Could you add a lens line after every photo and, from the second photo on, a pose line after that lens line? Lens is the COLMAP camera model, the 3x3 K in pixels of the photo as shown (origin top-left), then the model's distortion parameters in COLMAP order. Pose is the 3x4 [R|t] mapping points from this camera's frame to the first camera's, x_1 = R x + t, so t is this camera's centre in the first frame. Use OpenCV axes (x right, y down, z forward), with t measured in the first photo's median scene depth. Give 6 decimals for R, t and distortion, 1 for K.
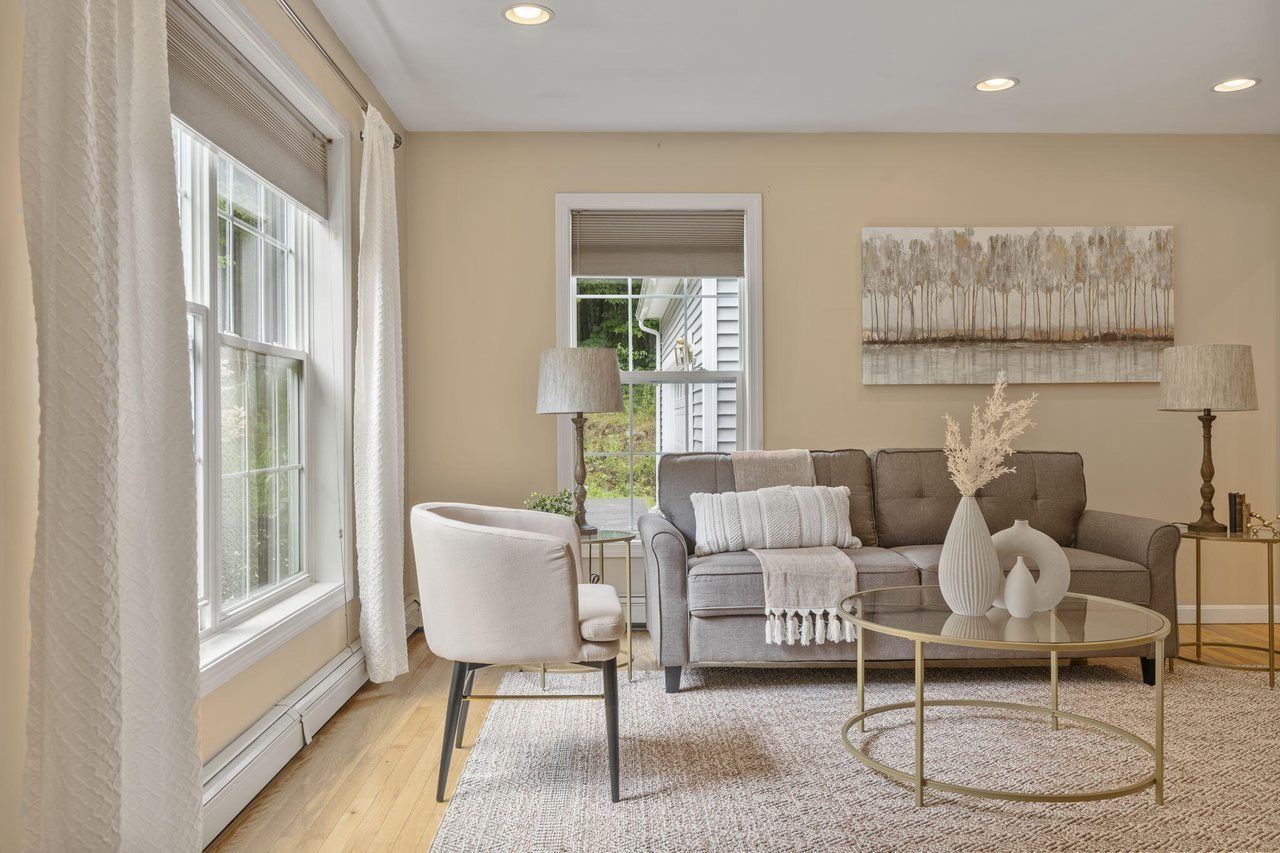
lens RADIAL K [[1013.0, 0, 639.9], [0, 1013.0, 428.6], [0, 0, 1]] dist [-0.002396, 0.013539]
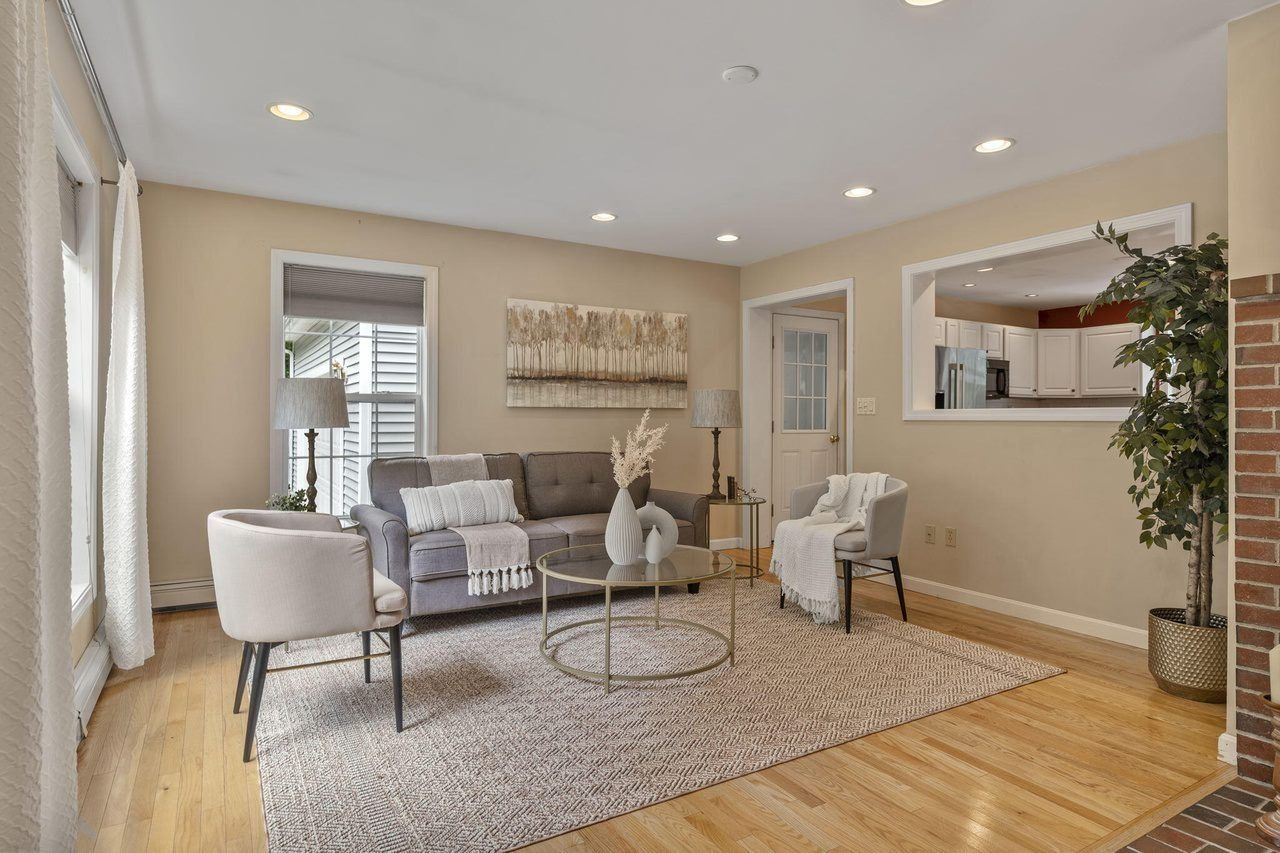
lens RADIAL K [[712.6, 0, 640.2], [0, 712.6, 422.2], [0, 0, 1]] dist [0.001102, 0.003674]
pose [[0.871754, 0.006439, 0.489902, -0.152891], [-0.005380, 0.999979, -0.003570, -0.024877], [-0.489915, 0.000477, 0.871770, 0.024283]]
